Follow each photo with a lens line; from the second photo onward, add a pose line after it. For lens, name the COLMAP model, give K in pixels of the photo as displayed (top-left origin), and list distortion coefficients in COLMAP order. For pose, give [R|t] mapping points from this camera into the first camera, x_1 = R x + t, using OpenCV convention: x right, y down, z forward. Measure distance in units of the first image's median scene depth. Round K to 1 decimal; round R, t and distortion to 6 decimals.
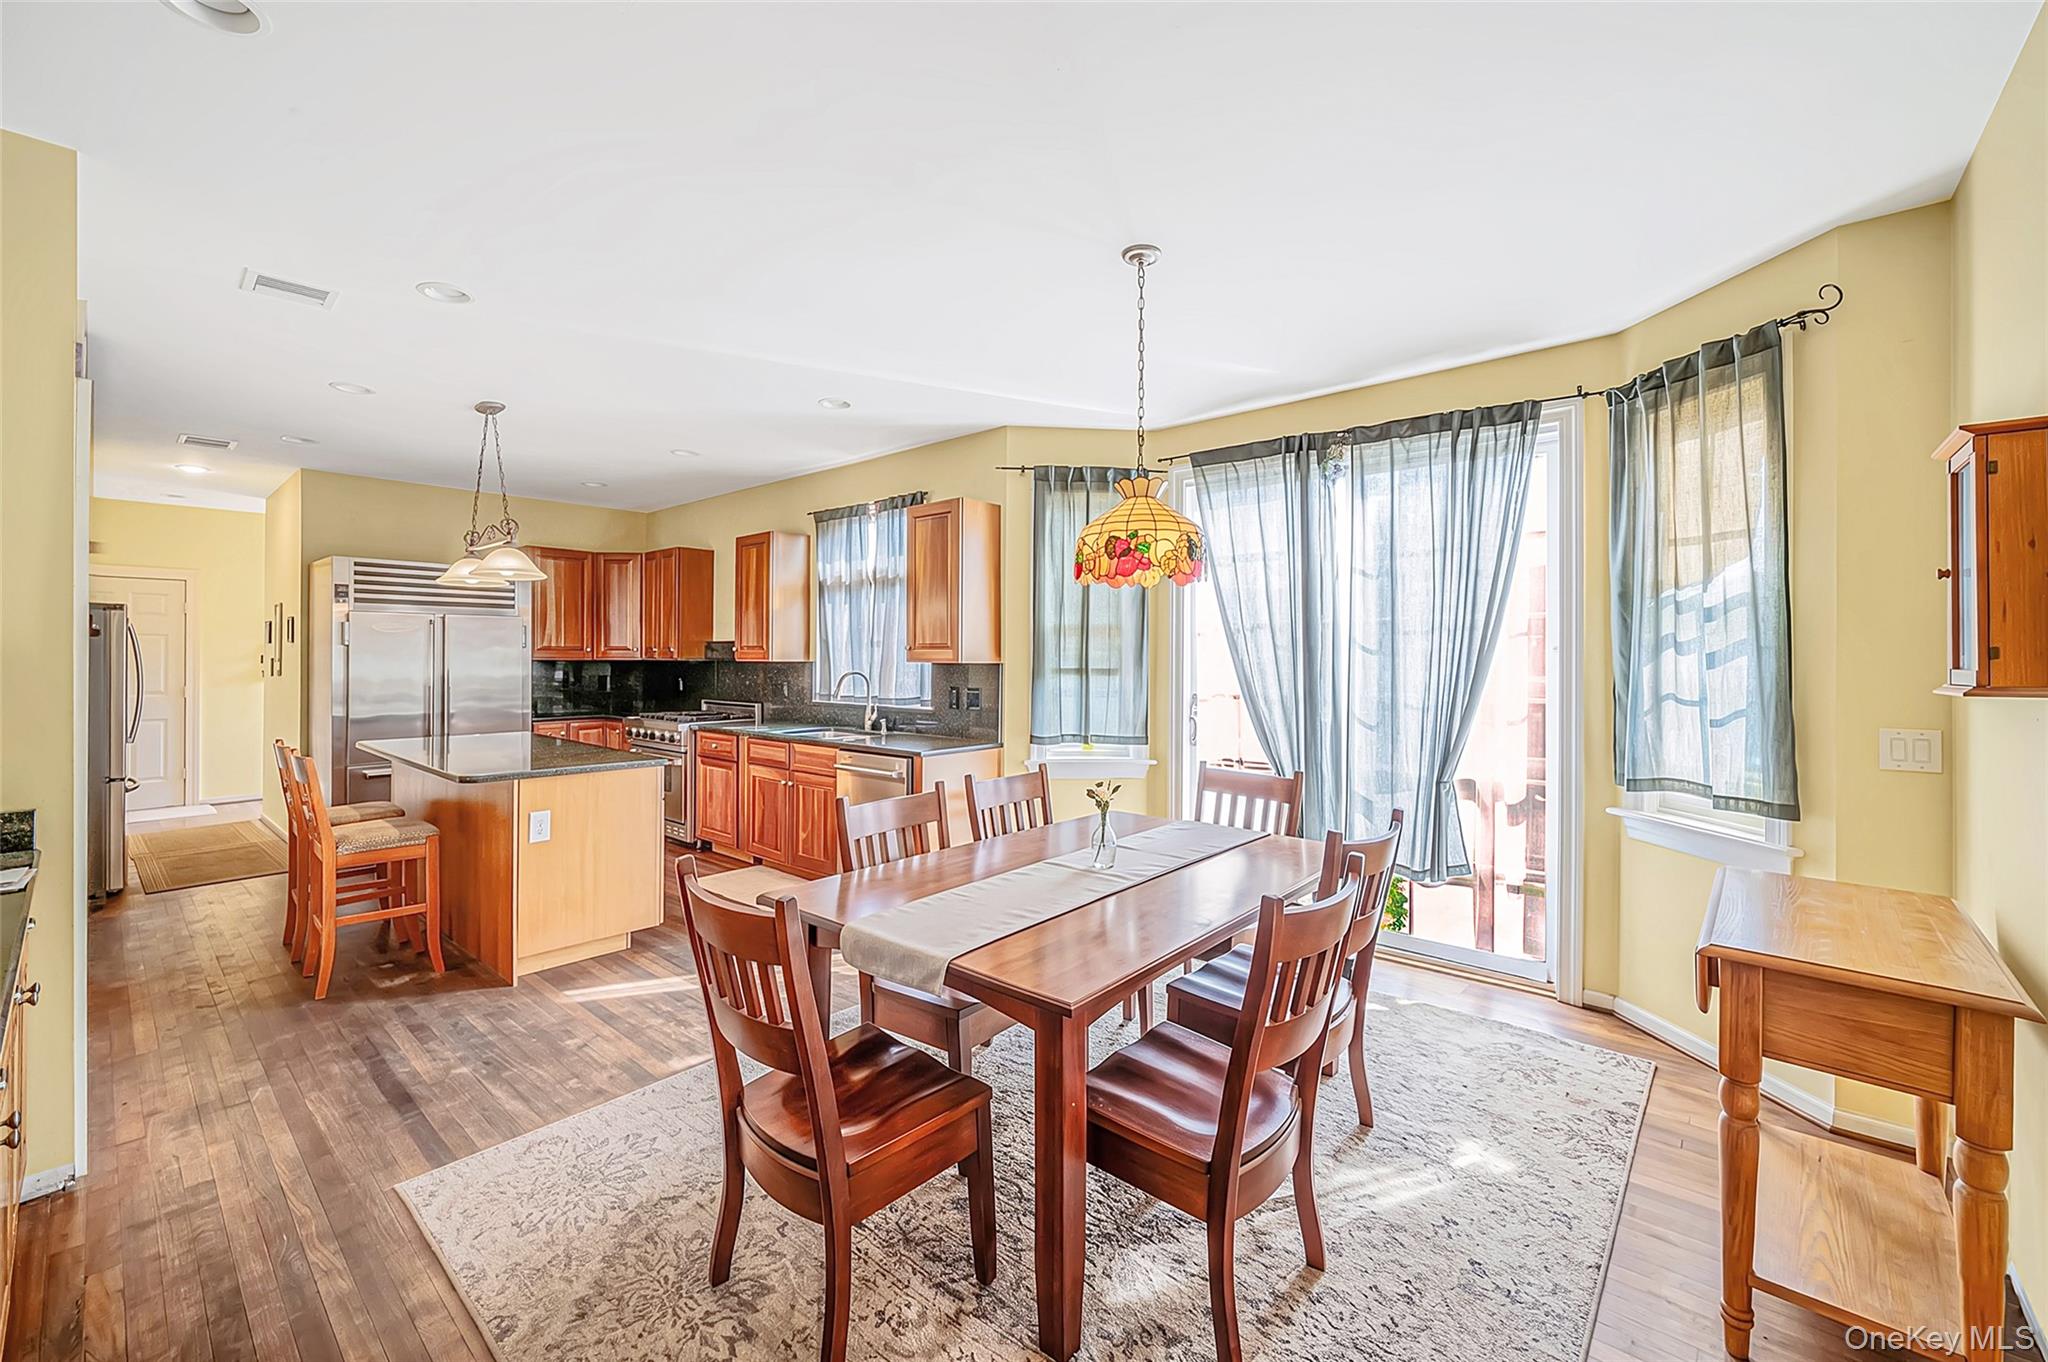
lens RADIAL K [[828.7, 0, 1021.2], [0, 828.7, 660.3], [0, 0, 1]] dist [0.001114, 0.000183]
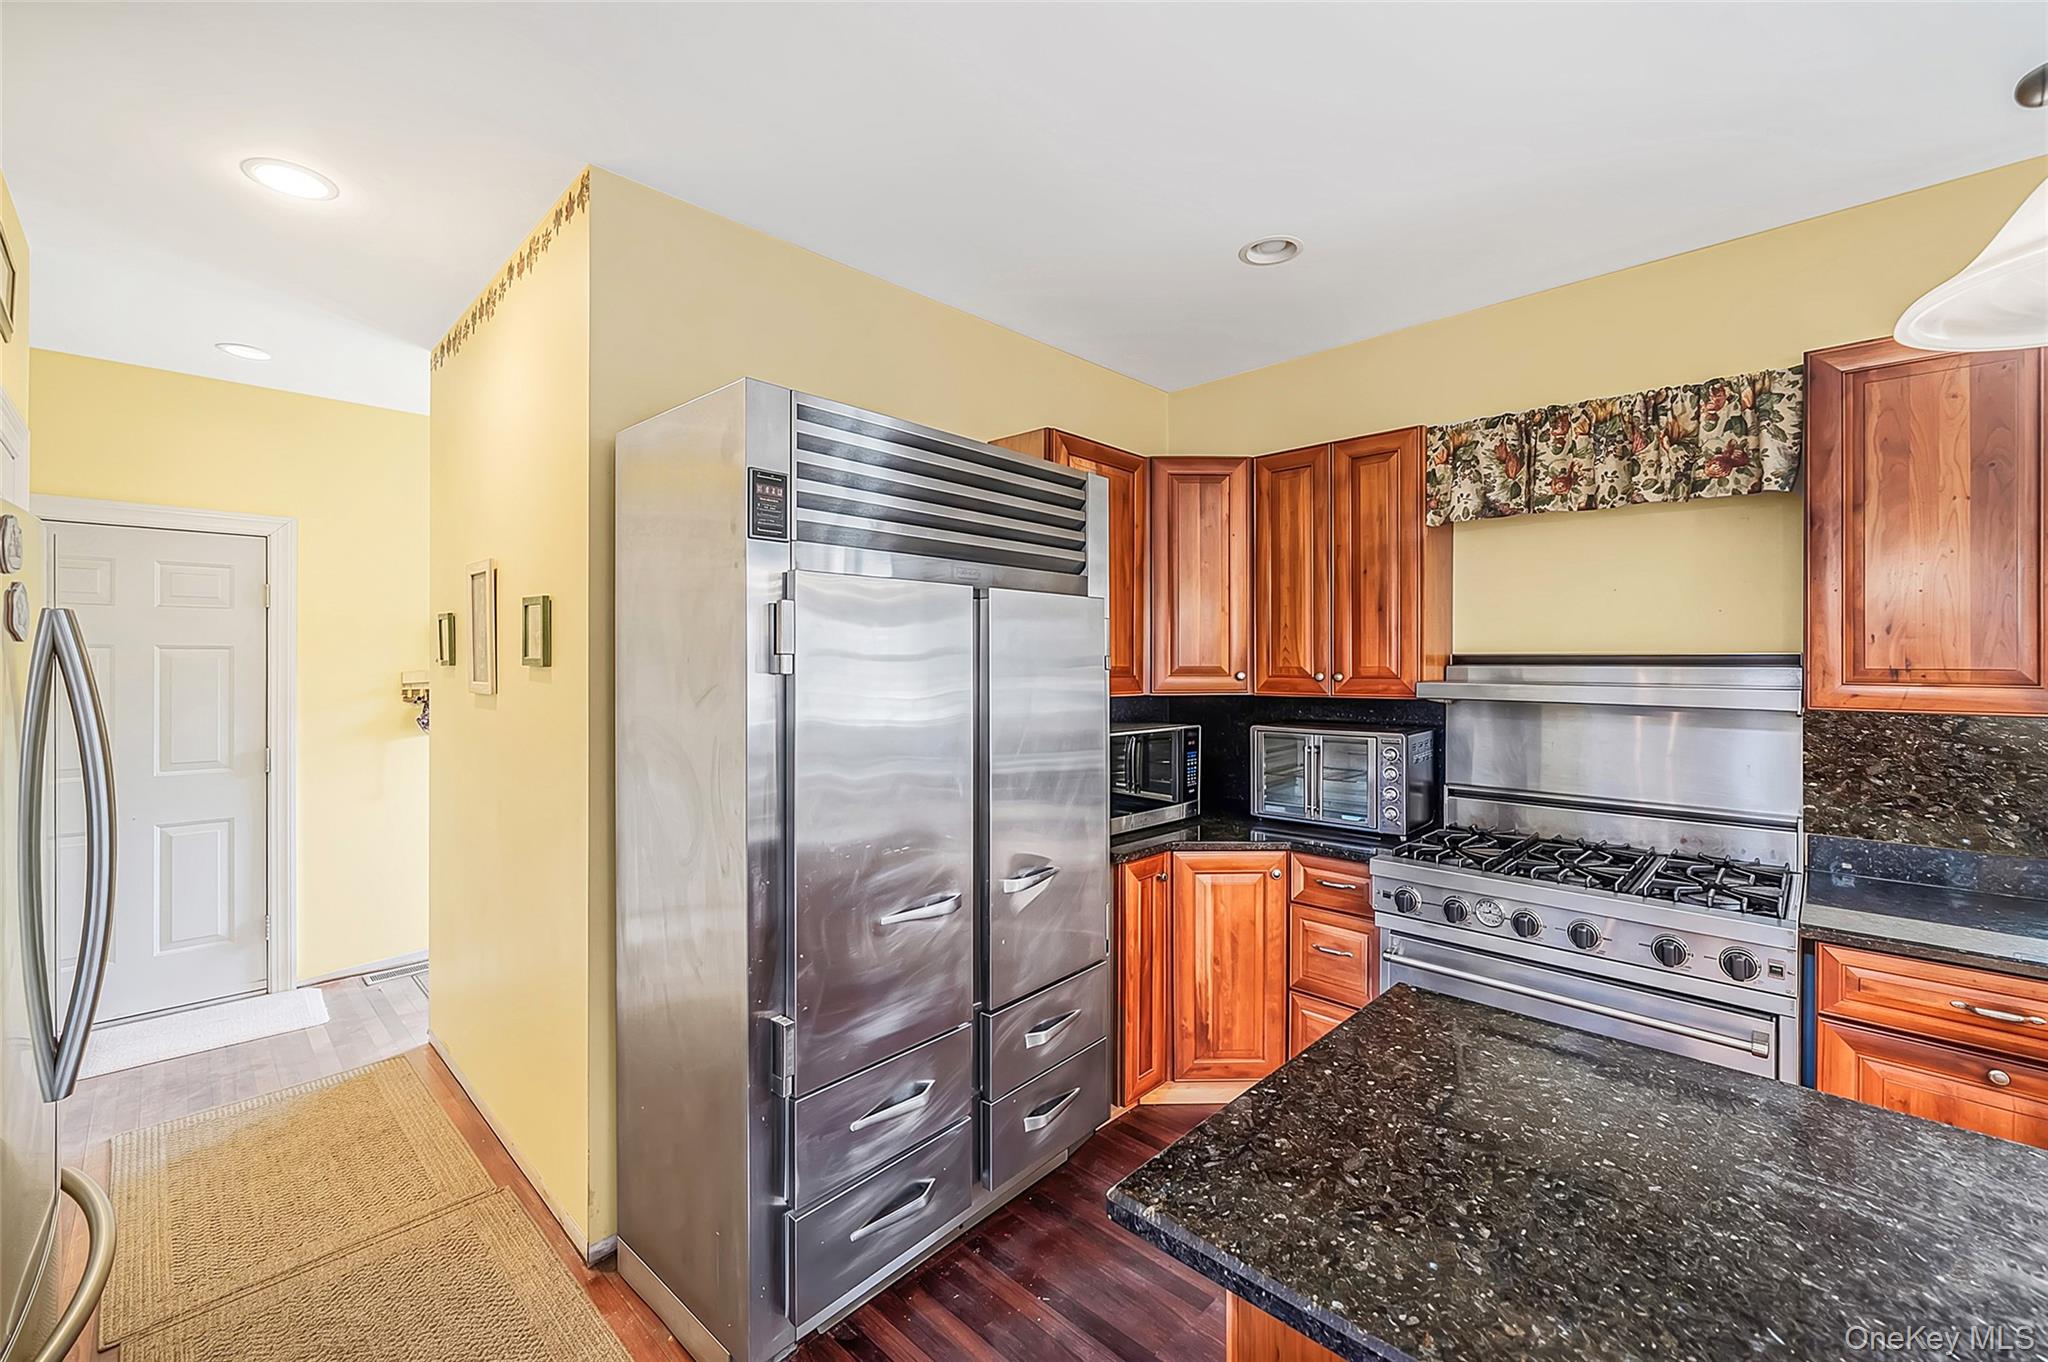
lens RADIAL K [[828.7, 0, 1021.2], [0, 828.7, 660.3], [0, 0, 1]] dist [0.001114, 0.000183]
pose [[0.998770, -0.004644, -0.049361, -0.688317], [0.004398, 0.999977, -0.005096, -0.022075], [0.049383, 0.004873, 0.998768, 0.680336]]
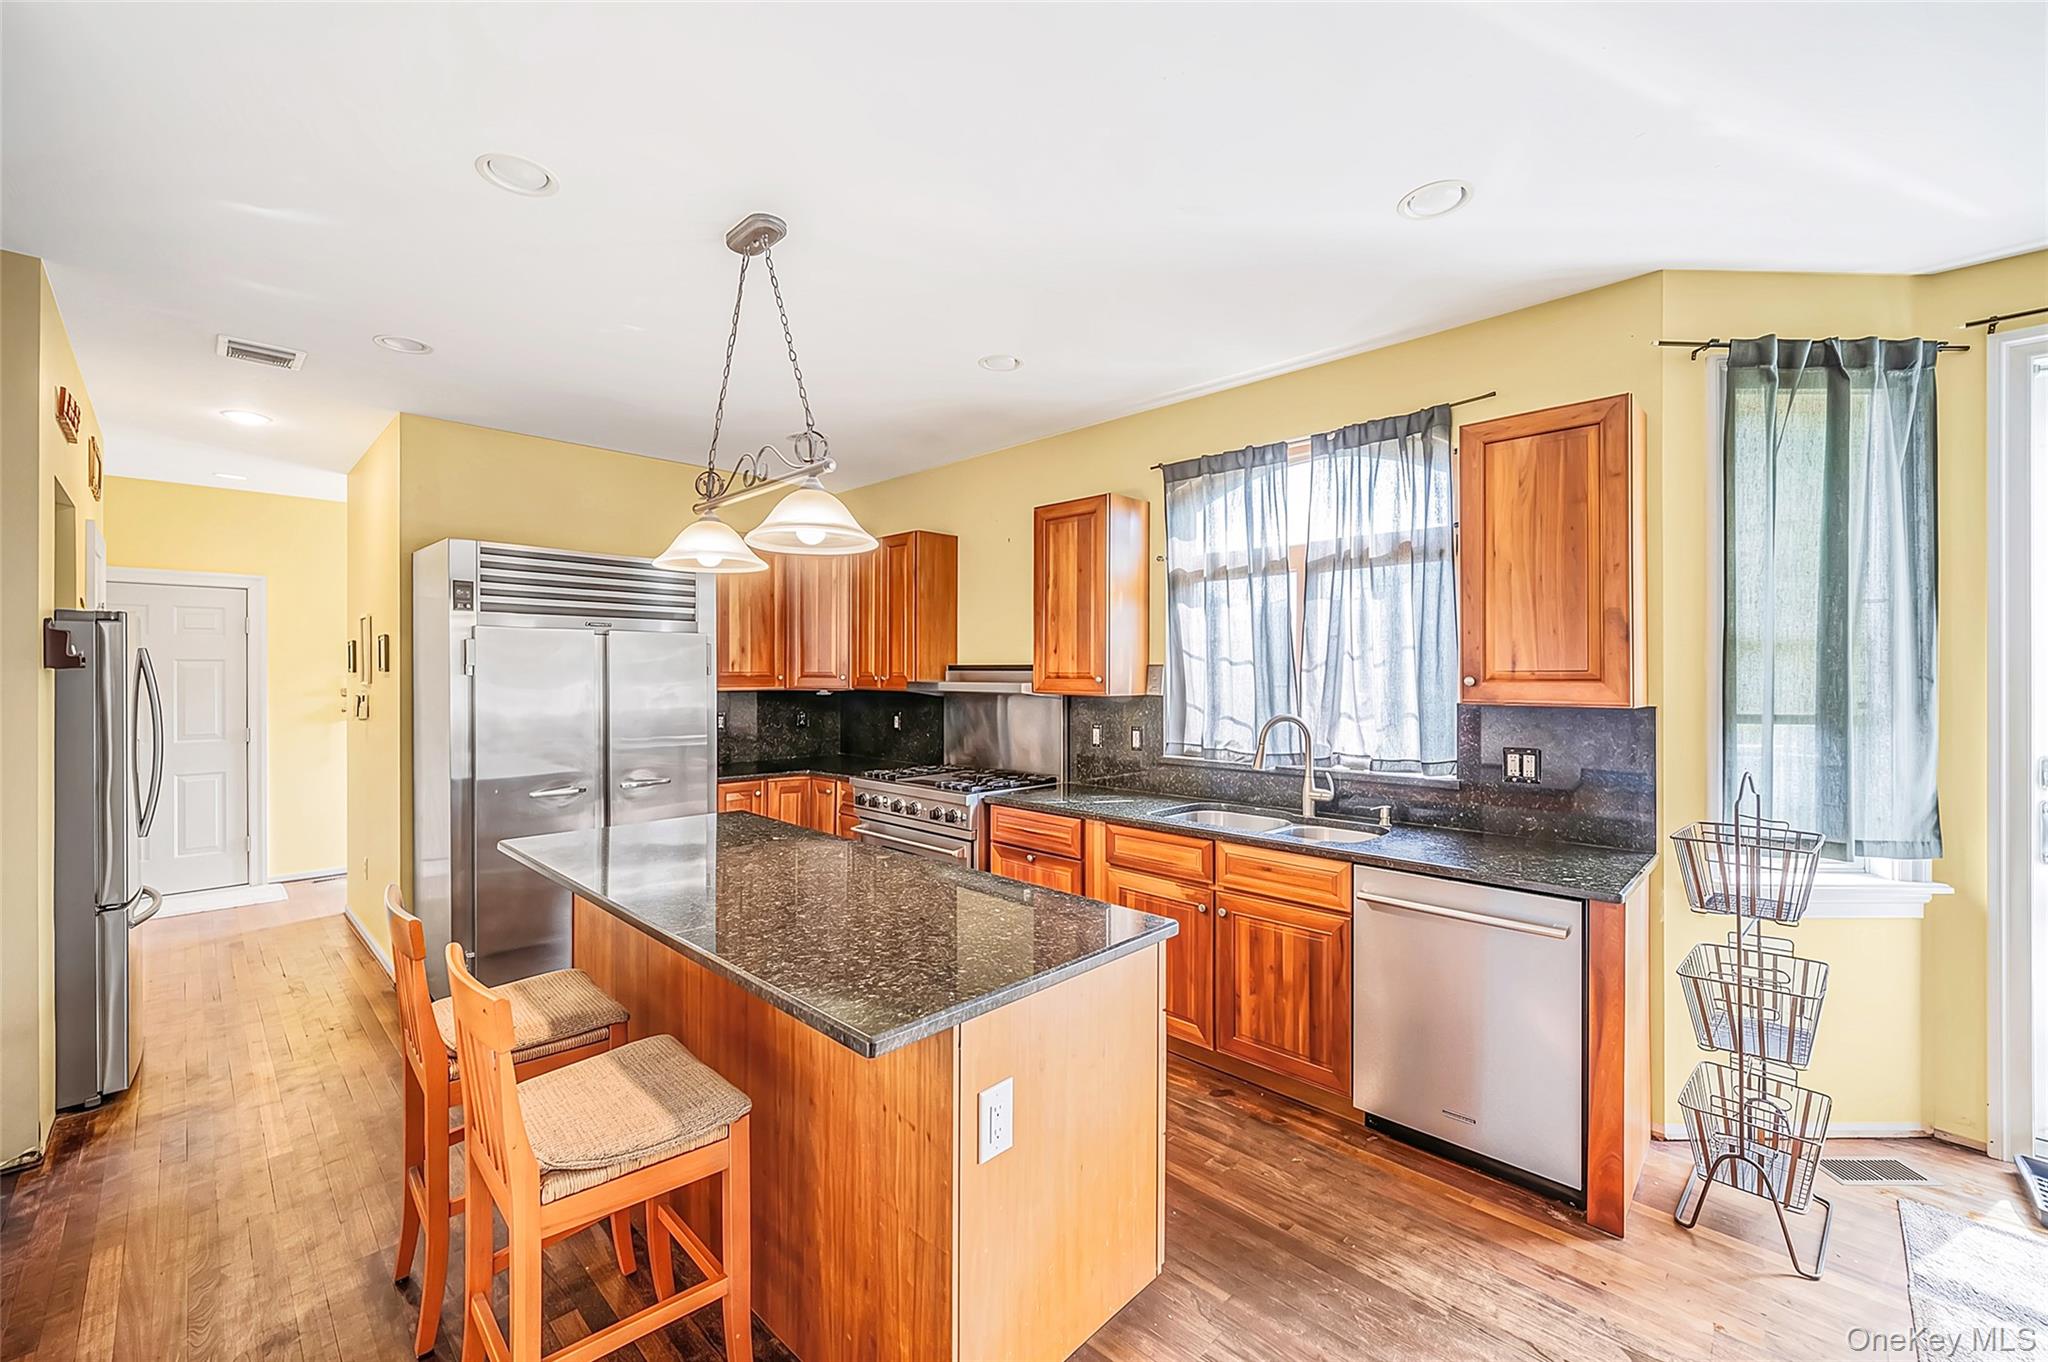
lens RADIAL K [[811.2, 0, 1014.6], [0, 811.2, 673.5], [0, 0, 1]] dist [0.001142, -0.000052]
pose [[0.998819, -0.006694, -0.048119, -0.346415], [0.006475, 0.999968, -0.004703, -0.014136], [0.048149, 0.004386, 0.998831, 0.374383]]
